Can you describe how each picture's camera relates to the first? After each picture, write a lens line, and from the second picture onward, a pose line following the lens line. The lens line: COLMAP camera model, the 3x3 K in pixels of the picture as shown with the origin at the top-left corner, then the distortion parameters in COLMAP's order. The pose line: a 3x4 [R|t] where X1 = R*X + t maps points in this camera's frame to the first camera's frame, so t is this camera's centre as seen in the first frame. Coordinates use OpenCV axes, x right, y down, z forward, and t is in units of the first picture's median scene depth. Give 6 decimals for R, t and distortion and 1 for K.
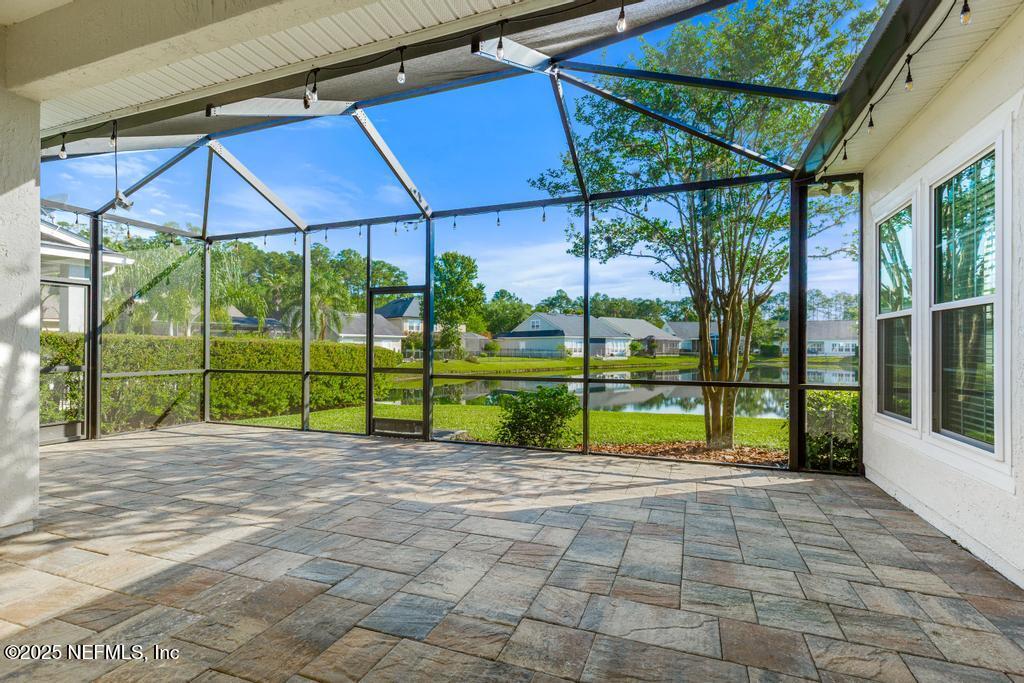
lens RADIAL K [[478.2, 0, 516.5], [0, 478.2, 328.9], [0, 0, 1]] dist [0.010435, -0.000251]
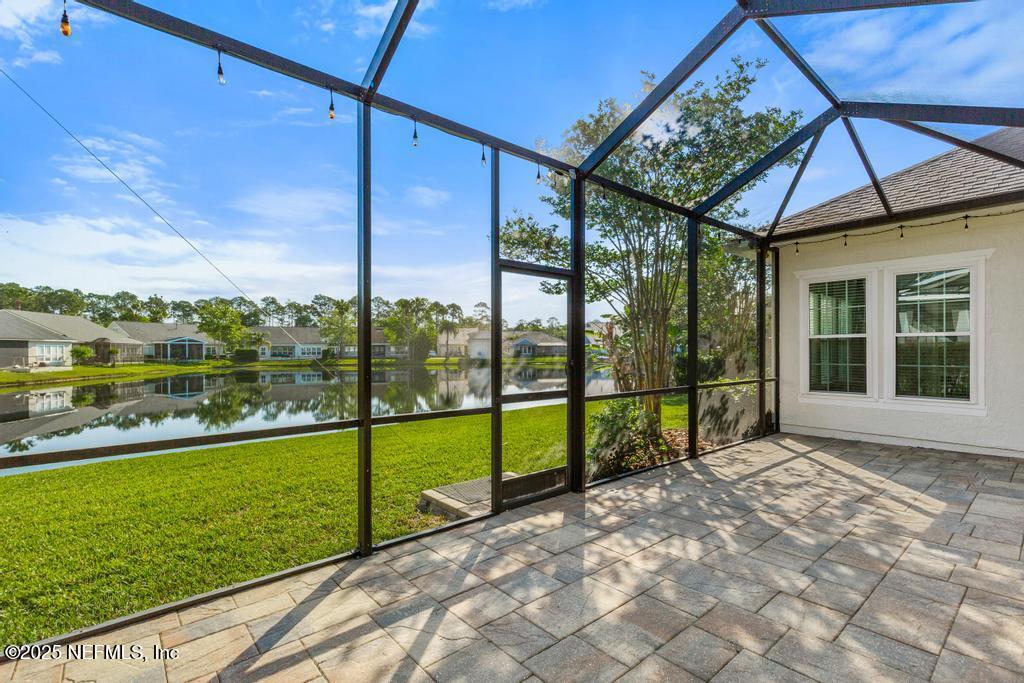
lens RADIAL K [[468.1, 0, 512.0], [0, 468.1, 341.5], [0, 0, 1]] dist [0.006523, 0.000283]
pose [[0.488630, 0.010666, 0.872426, -1.250227], [-0.025944, 0.999661, 0.002310, 0.018832], [-0.872105, -0.023763, 0.488741, 1.119109]]
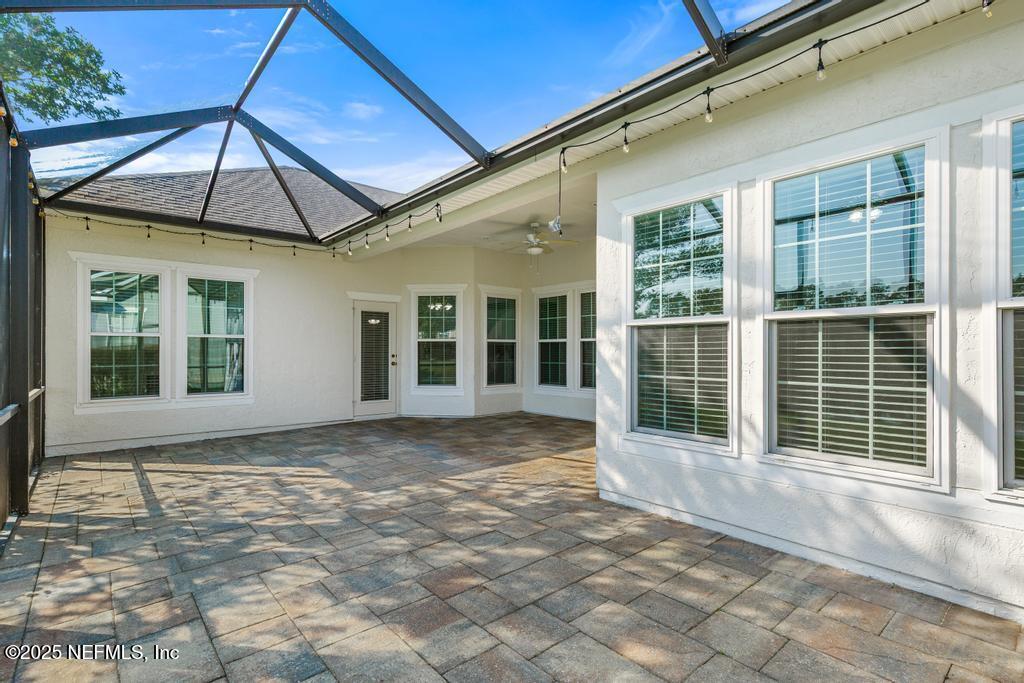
lens RADIAL K [[486.5, 0, 508.2], [0, 486.5, 339.5], [0, 0, 1]] dist [0.007076, -0.000835]
pose [[-0.873094, 0.006492, 0.487508, -1.050557], [-0.023878, 0.998142, -0.056055, 0.048379], [-0.486966, -0.060582, -0.871317, 1.681204]]
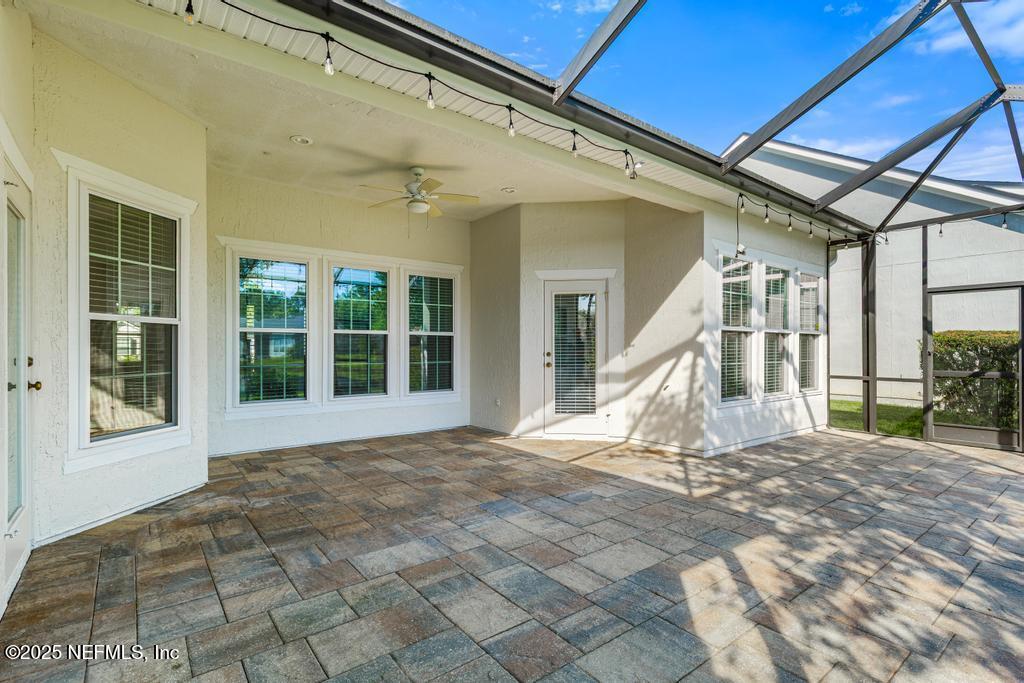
lens RADIAL K [[486.5, 0, 508.2], [0, 486.5, 339.5], [0, 0, 1]] dist [0.007076, -0.000835]
pose [[-0.529221, -0.019535, -0.848259, 0.635843], [0.029089, 0.998730, -0.041149, 0.028968], [0.847985, -0.046452, -0.527980, 0.980145]]
